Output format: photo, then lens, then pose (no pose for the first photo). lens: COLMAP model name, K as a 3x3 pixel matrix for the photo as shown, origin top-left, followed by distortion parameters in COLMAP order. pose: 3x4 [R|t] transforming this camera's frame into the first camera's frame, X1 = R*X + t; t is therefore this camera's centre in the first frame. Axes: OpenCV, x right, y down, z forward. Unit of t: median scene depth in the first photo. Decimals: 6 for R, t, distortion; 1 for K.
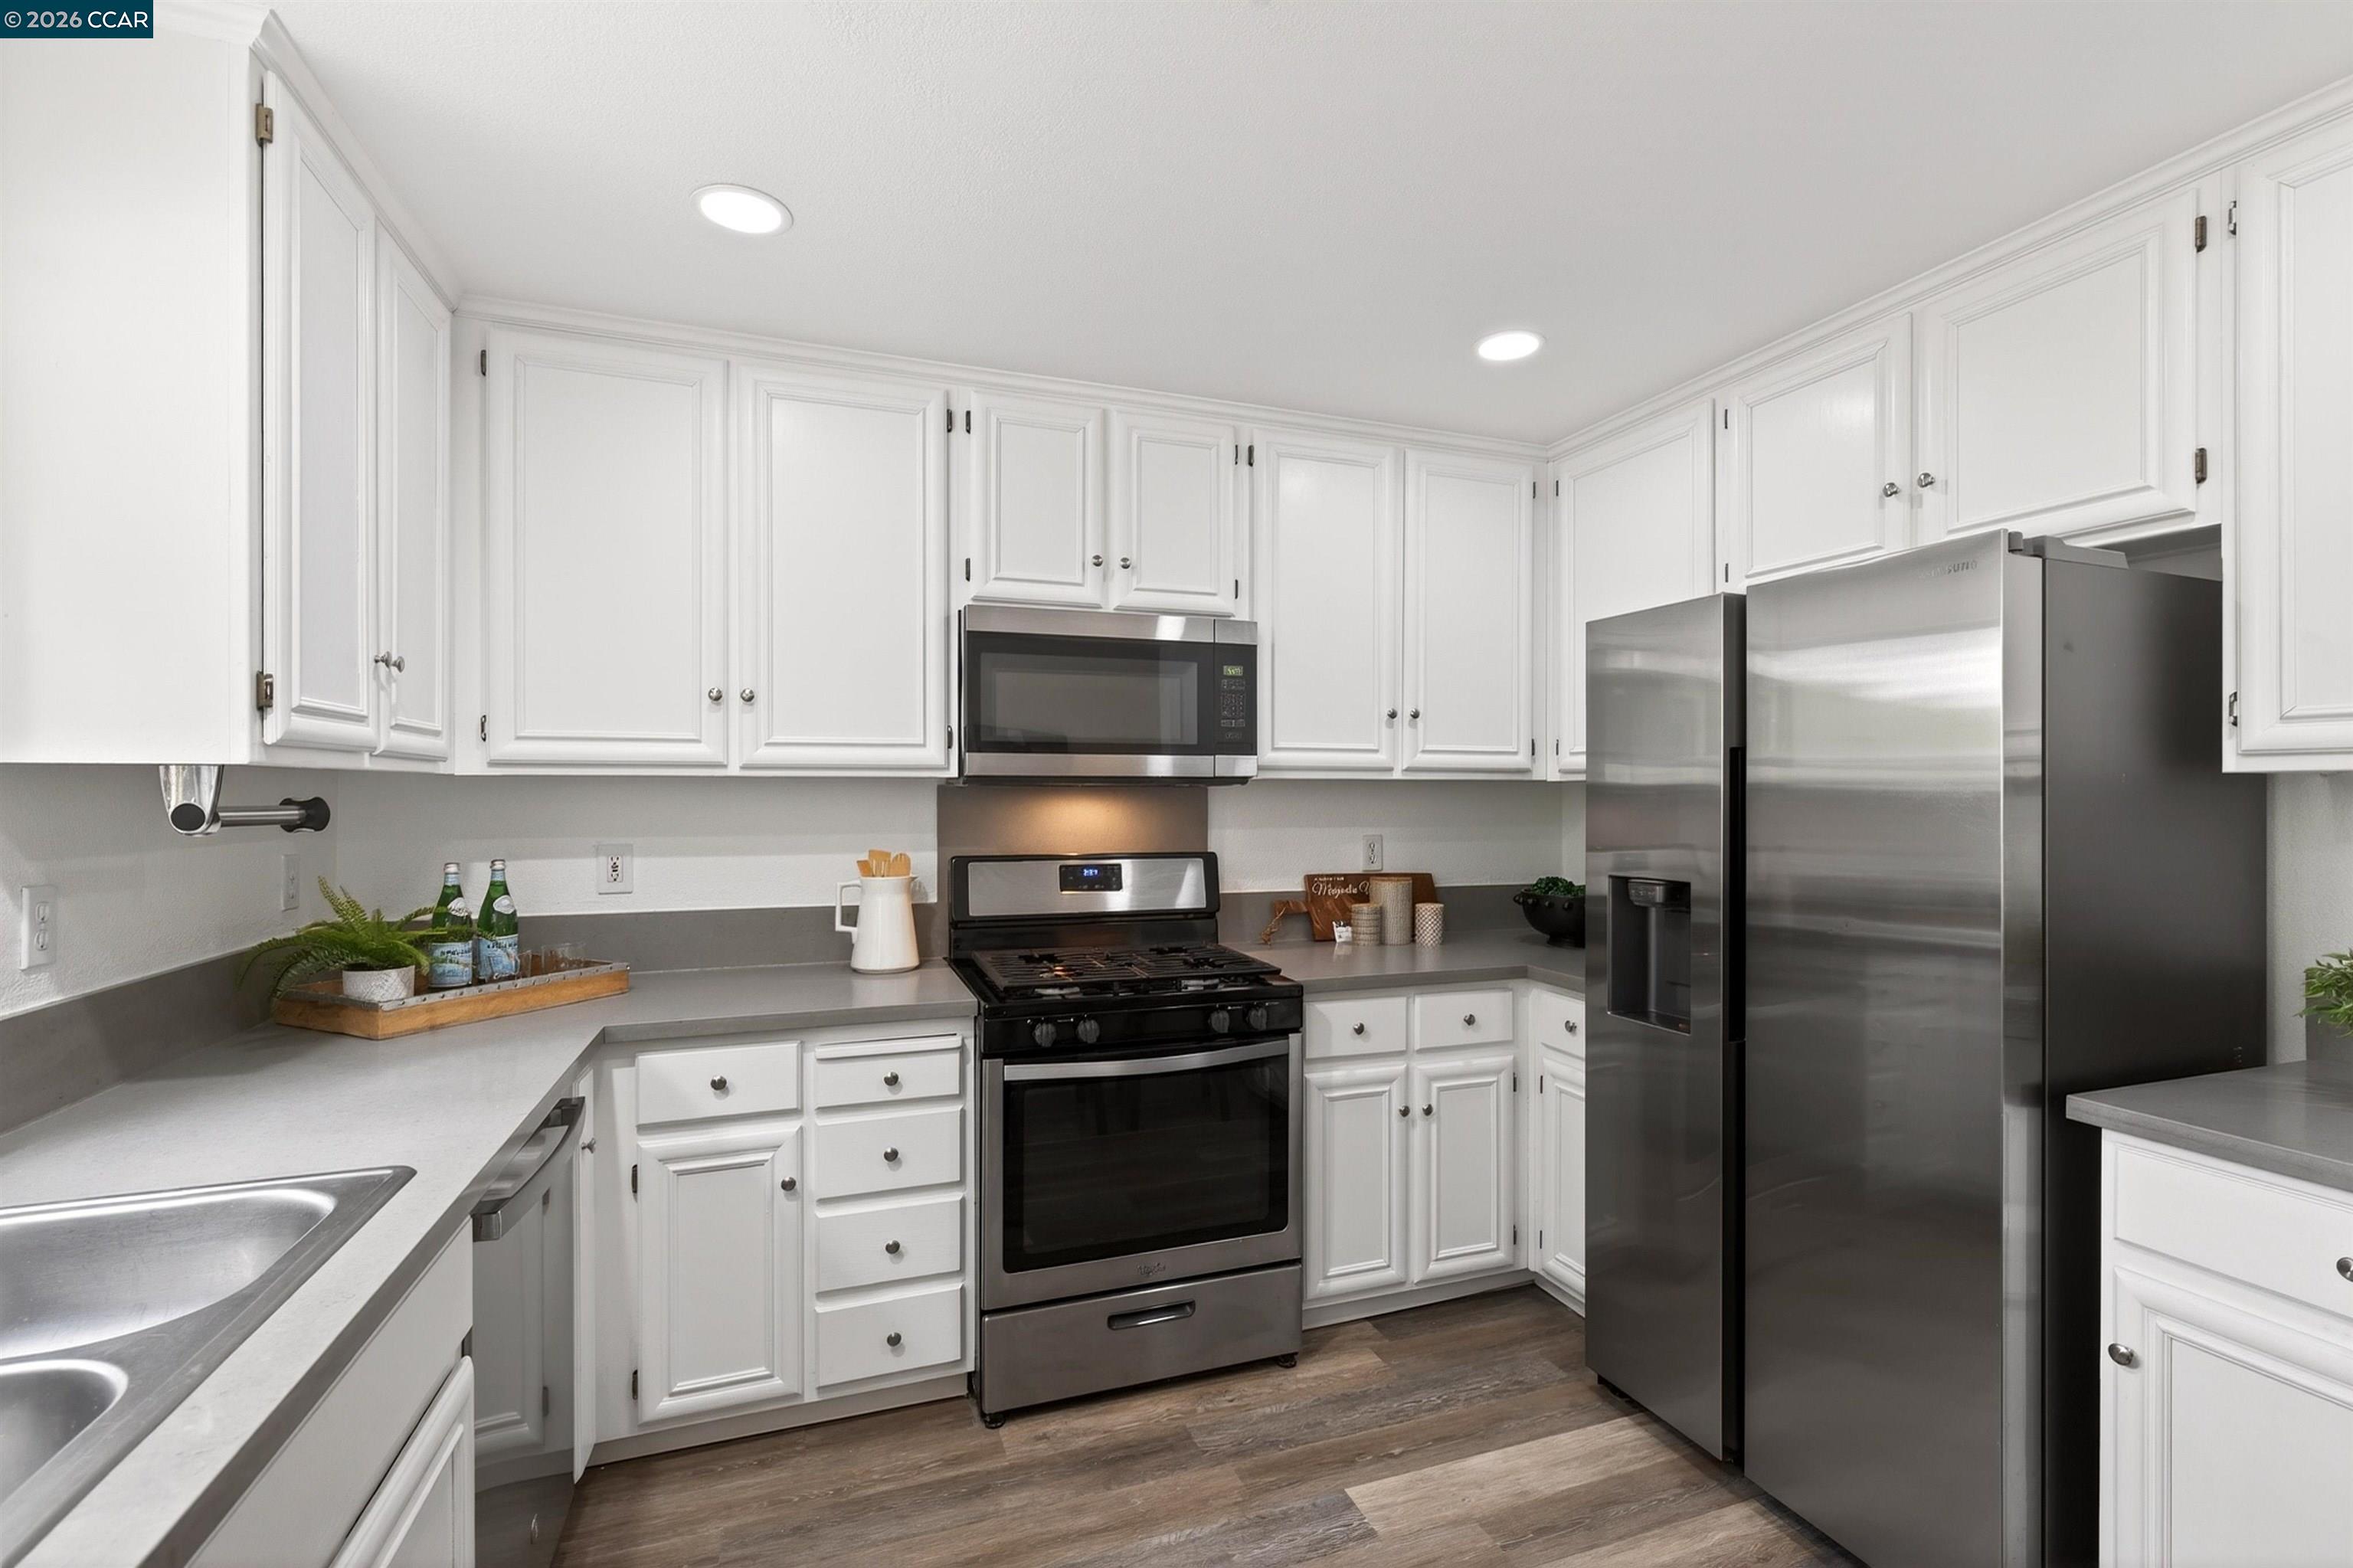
lens RADIAL K [[1064.0, 0, 1226.5], [0, 1064.0, 795.8], [0, 0, 1]] dist [-0.002875, -0.000626]
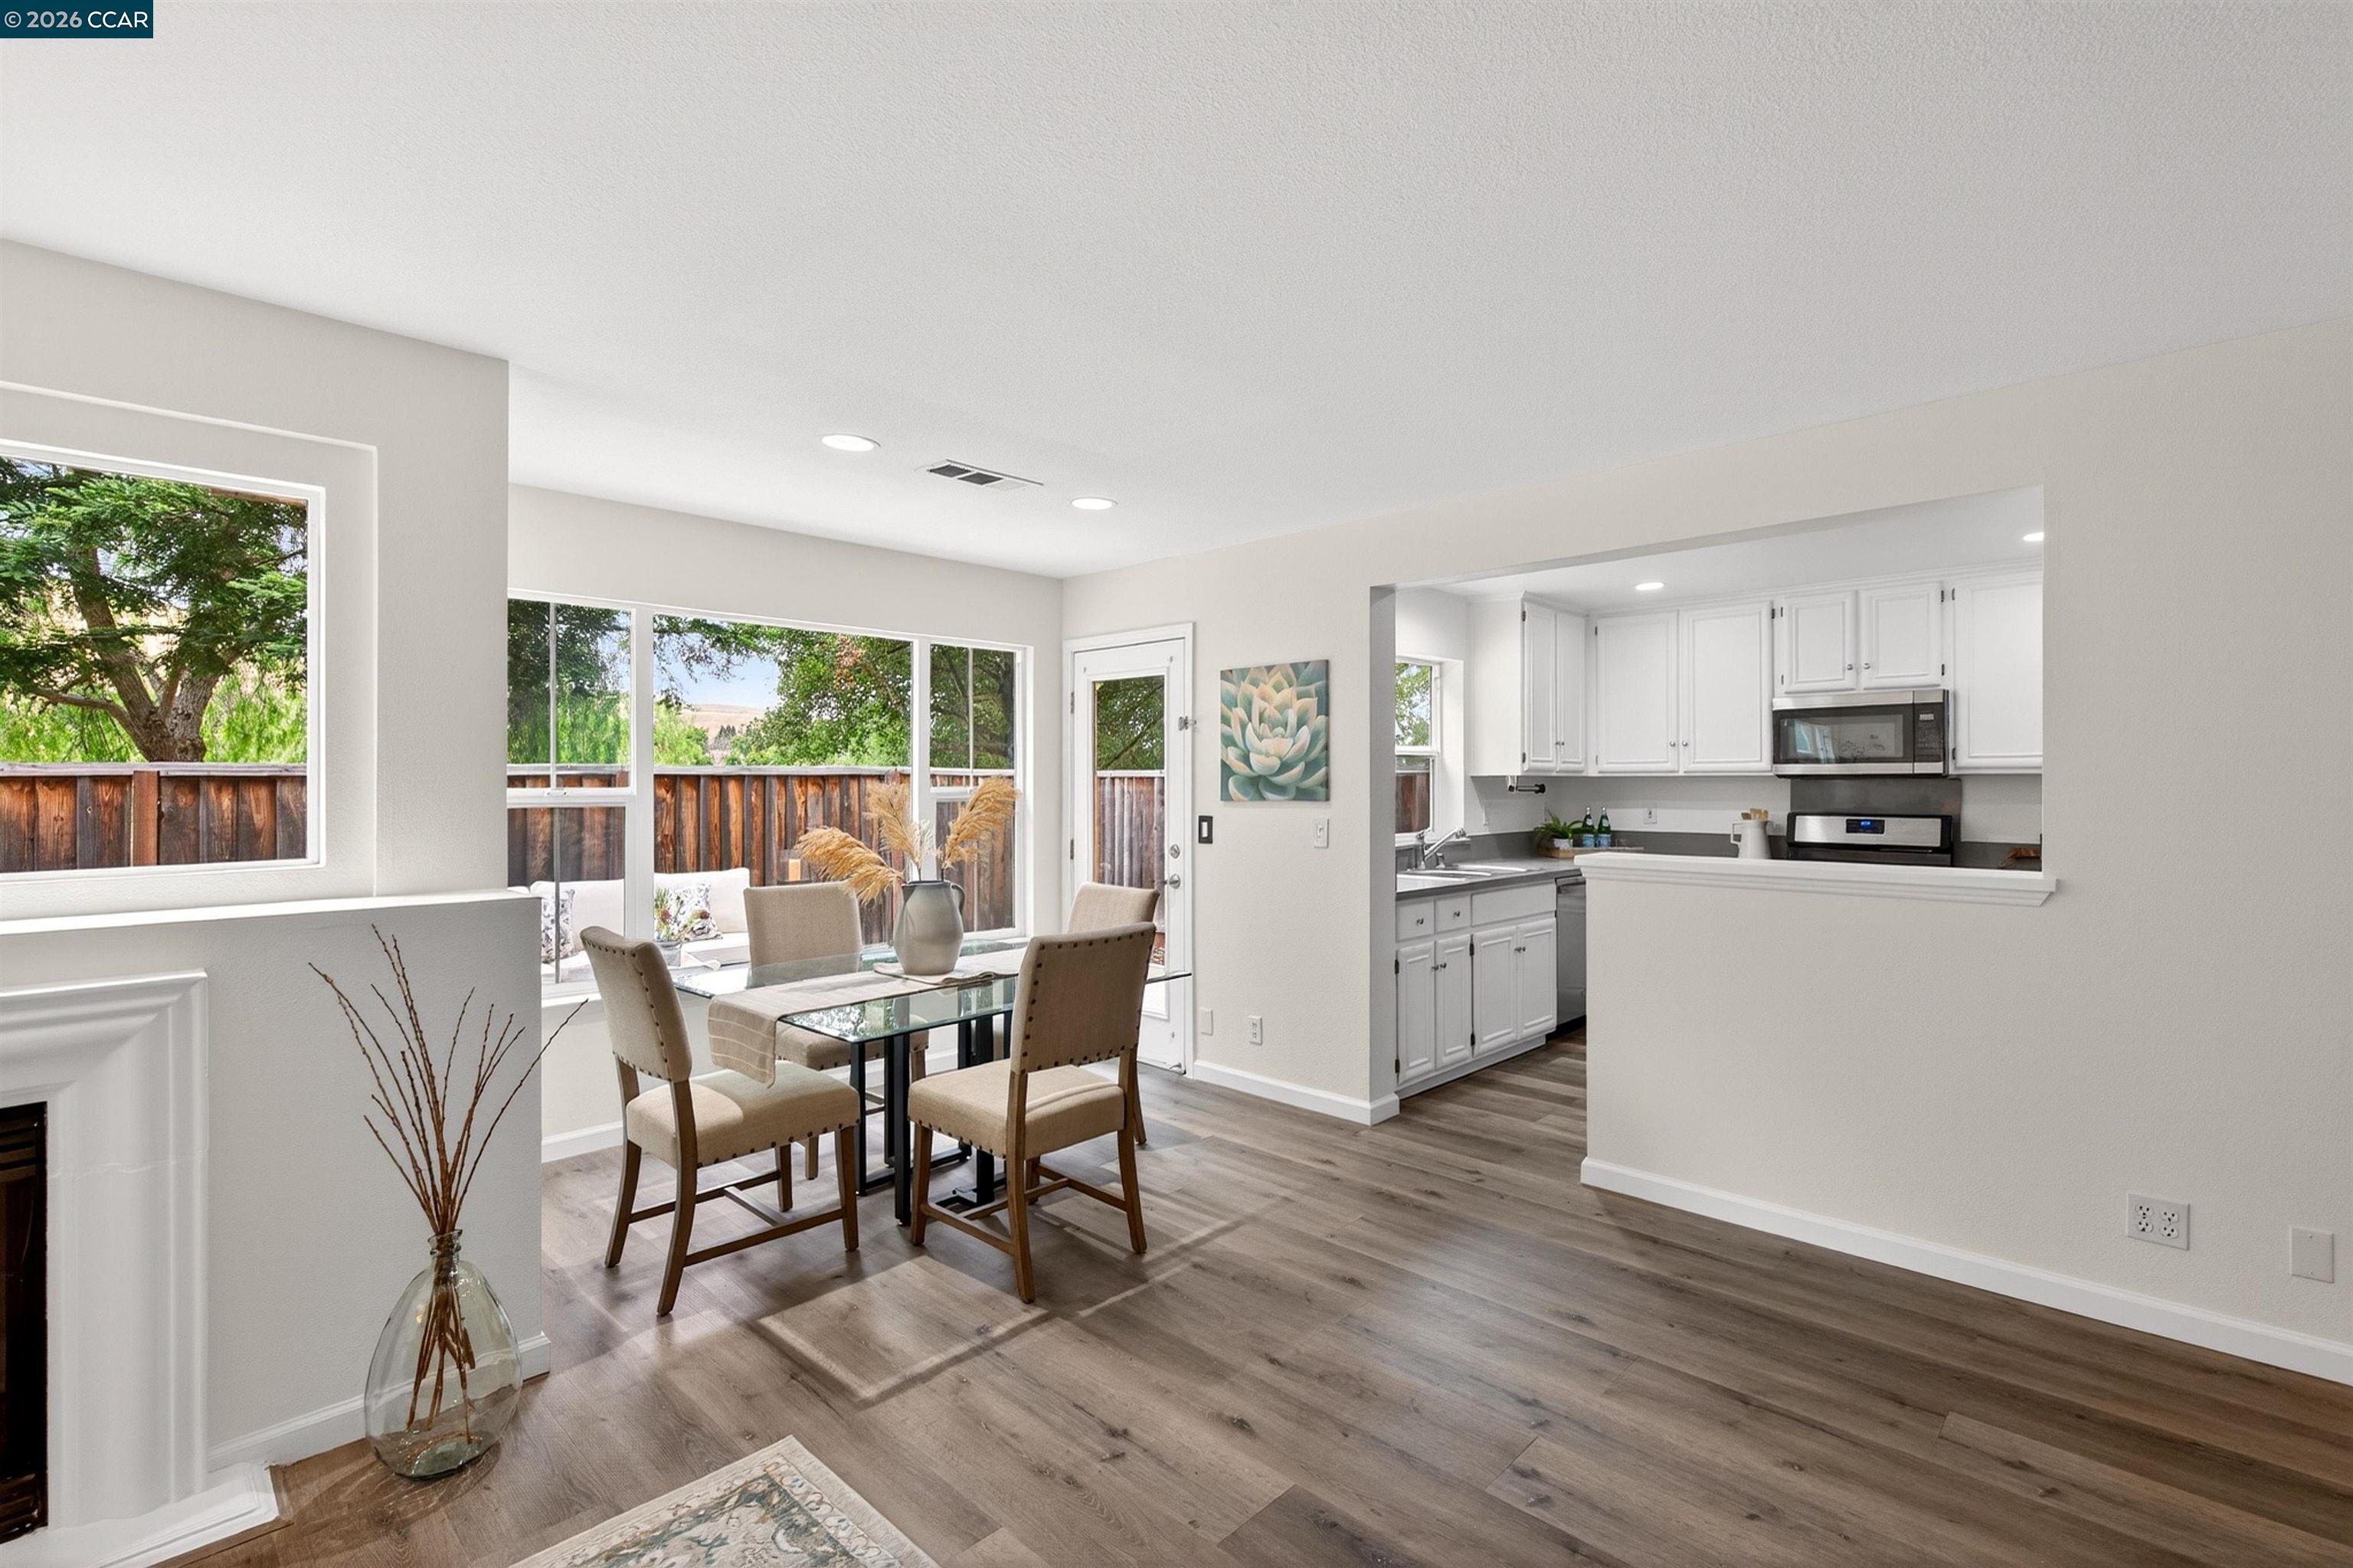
lens RADIAL K [[1064.0, 0, 1177.7], [0, 1064.0, 779.1], [0, 0, 1]] dist [-0.002875, -0.000626]
pose [[0.415123, -0.005641, -0.909748, 1.418153], [-0.002435, 0.999970, -0.007311, 0.011039], [0.909762, 0.005251, 0.415097, -1.195816]]
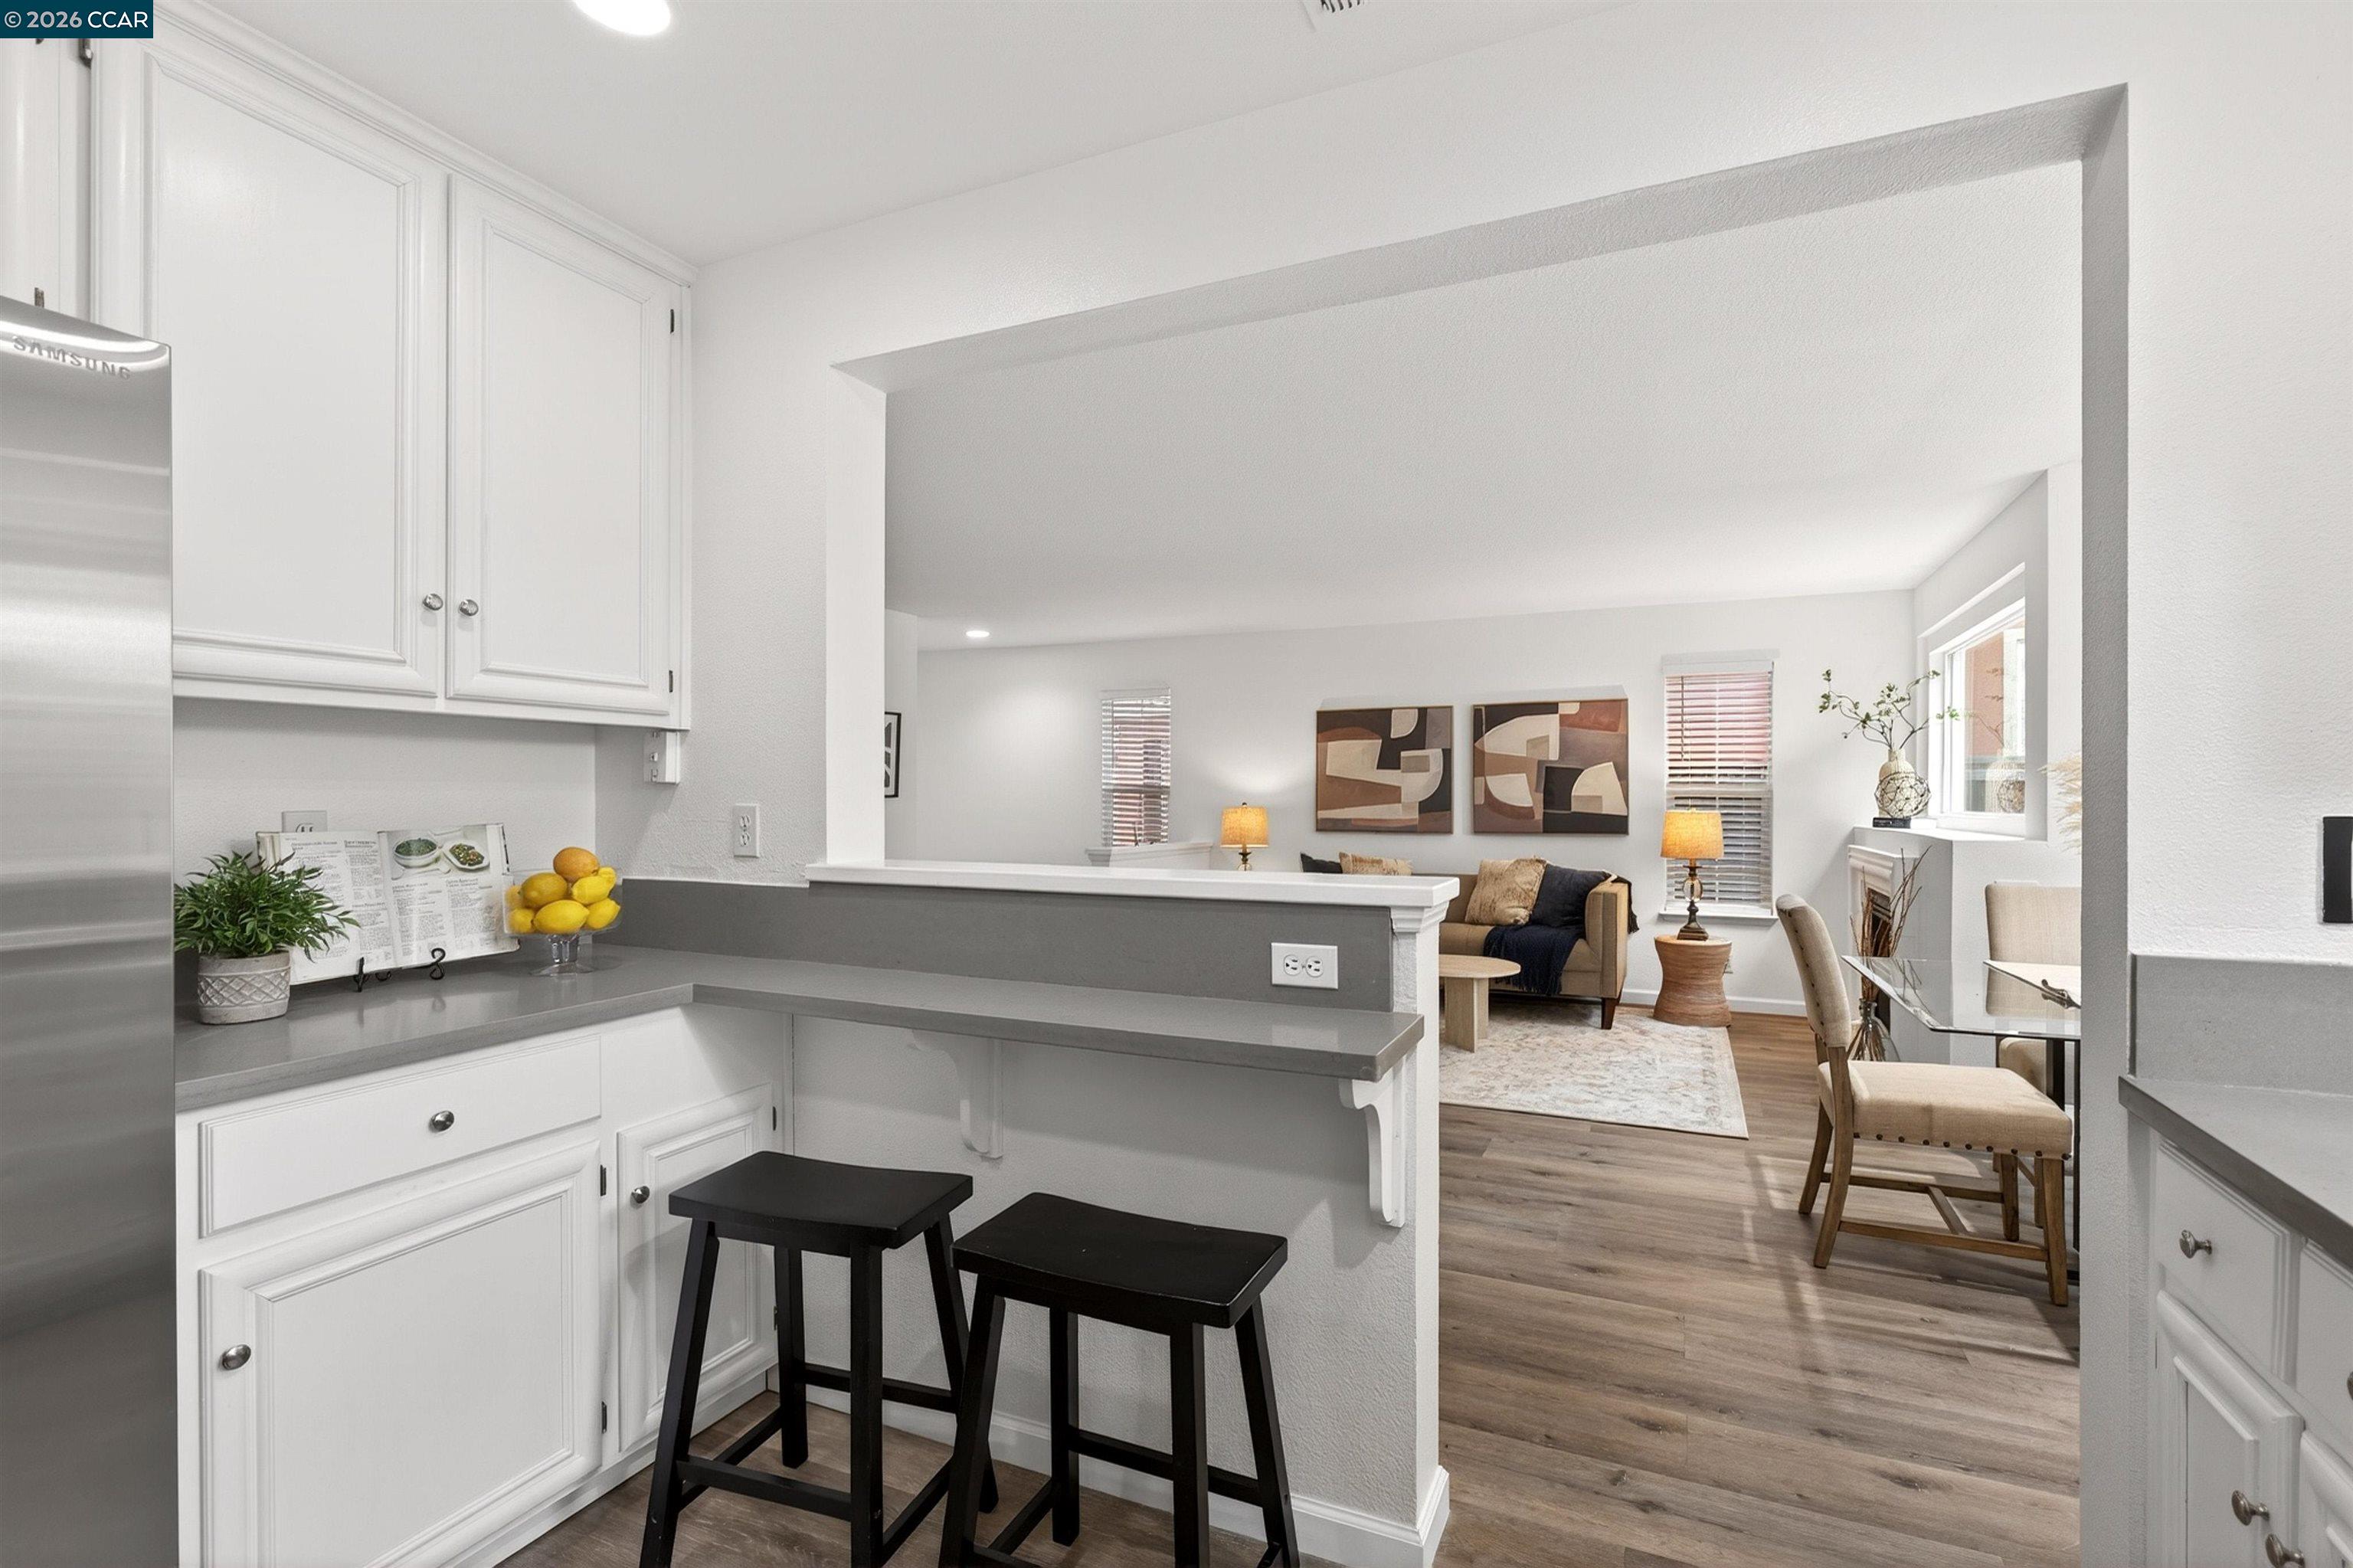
lens RADIAL K [[1064.0, 0, 1190.4], [0, 1064.0, 792.2], [0, 0, 1]] dist [-0.002875, -0.000626]
pose [[-0.695073, -0.001758, 0.718937, -0.217061], [0.001438, 0.999992, 0.003835, 0.046801], [-0.718937, 0.003700, -0.695065, 0.709670]]
